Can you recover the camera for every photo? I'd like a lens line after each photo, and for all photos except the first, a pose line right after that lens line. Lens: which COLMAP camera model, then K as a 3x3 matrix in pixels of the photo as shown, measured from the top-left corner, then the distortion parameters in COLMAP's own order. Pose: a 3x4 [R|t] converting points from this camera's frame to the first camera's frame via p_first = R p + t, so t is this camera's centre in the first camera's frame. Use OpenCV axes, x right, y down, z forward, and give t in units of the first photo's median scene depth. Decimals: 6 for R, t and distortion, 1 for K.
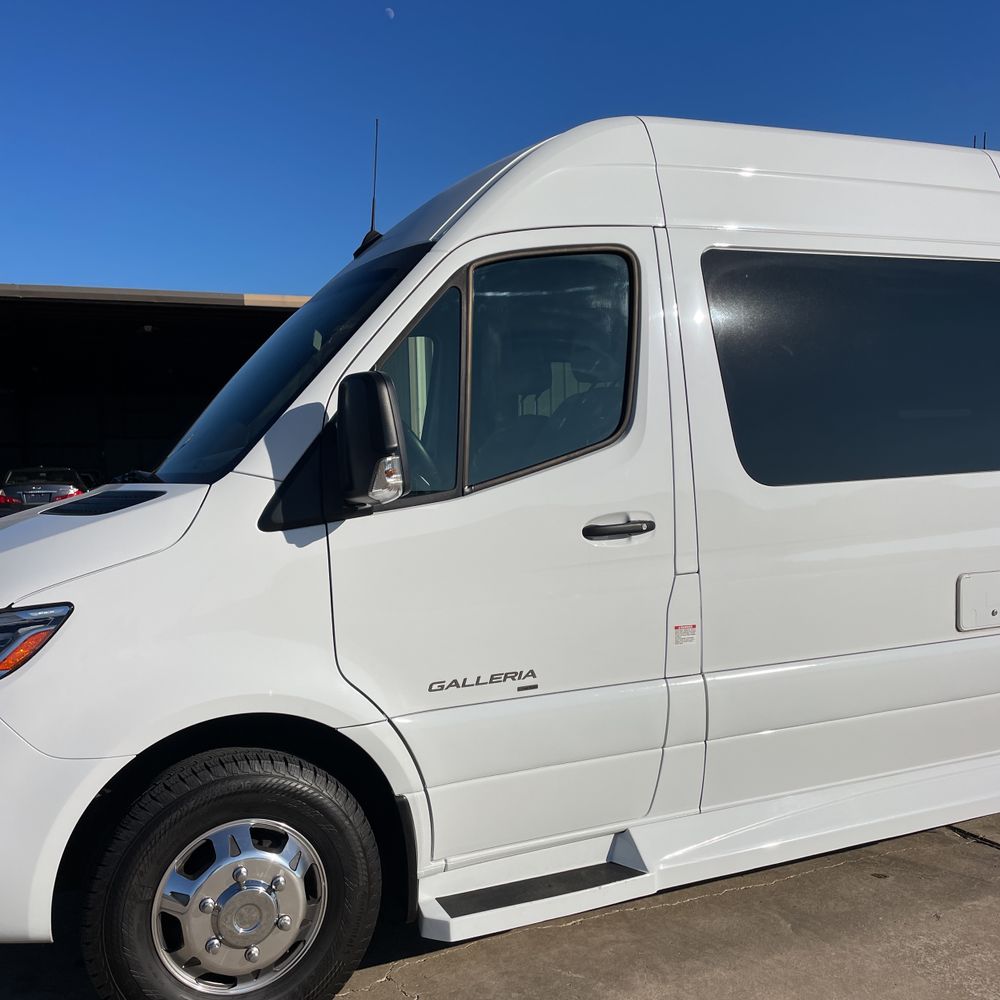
lens RADIAL K [[1016.6, 0, 500.0], [0, 1016.6, 500.0], [0, 0, 1]] dist [0.117548, -0.164160]
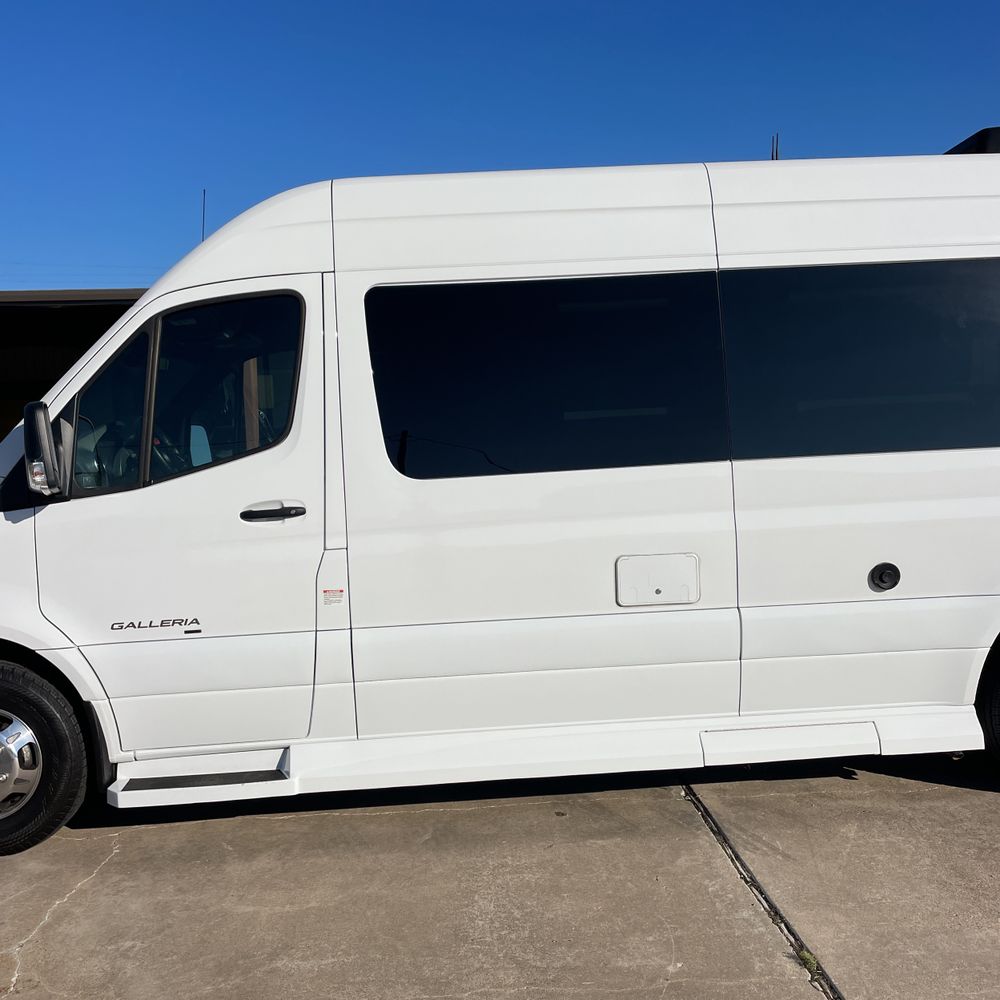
lens RADIAL K [[1000.4, 0, 489.9], [0, 1000.4, 498.4], [0, 0, 1]] dist [0.111509, -0.159462]
pose [[0.936777, 0.009632, -0.349795, 0.826098], [-0.000416, 0.999651, 0.026412, -0.024261], [0.349927, -0.024597, 0.936454, -0.093189]]
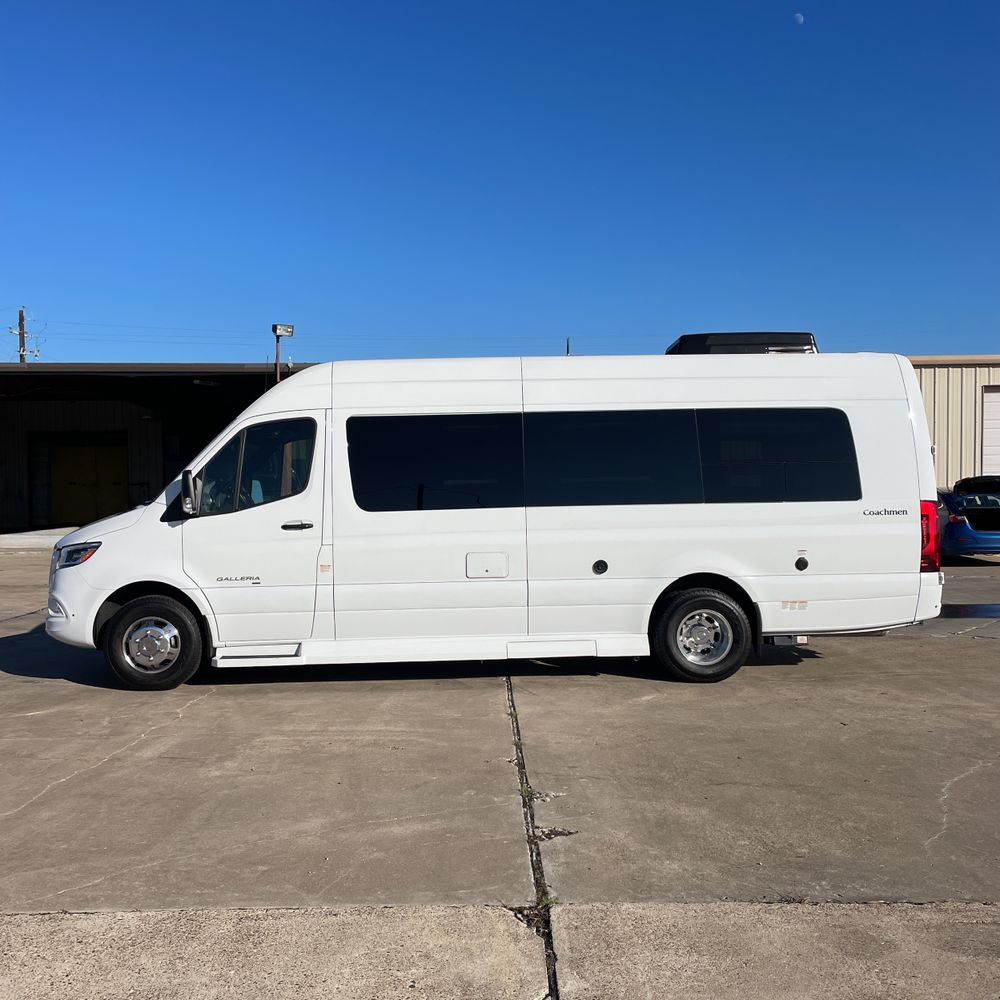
lens RADIAL K [[978.0, 0, 485.9], [0, 978.0, 511.7], [0, 0, 1]] dist [0.121686, -0.164761]
pose [[0.926263, 0.020987, -0.376293, 1.533391], [-0.027944, 0.999524, -0.013037, 0.009928], [0.375840, 0.022590, 0.926409, -1.172132]]
